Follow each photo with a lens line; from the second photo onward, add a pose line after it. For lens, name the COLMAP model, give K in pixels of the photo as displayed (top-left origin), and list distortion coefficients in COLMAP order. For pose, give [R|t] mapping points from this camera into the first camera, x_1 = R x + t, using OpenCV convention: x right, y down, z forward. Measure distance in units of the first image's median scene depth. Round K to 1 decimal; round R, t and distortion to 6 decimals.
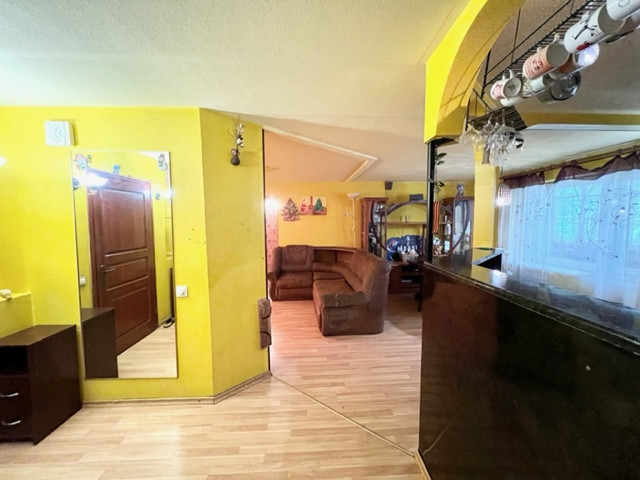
lens RADIAL K [[255.2, 0, 320.8], [0, 255.2, 241.1], [0, 0, 1]] dist [-0.002266, 0.000556]
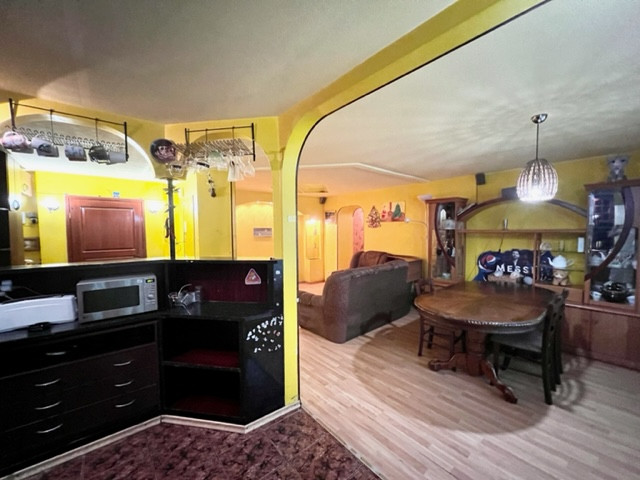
lens RADIAL K [[255.2, 0, 321.5], [0, 255.2, 241.2], [0, 0, 1]] dist [-0.002266, 0.000556]
pose [[0.608304, 0.044130, -0.792476, 0.596463], [-0.059061, 0.998202, 0.010251, -0.022669], [0.791503, 0.040569, 0.609817, 0.212493]]
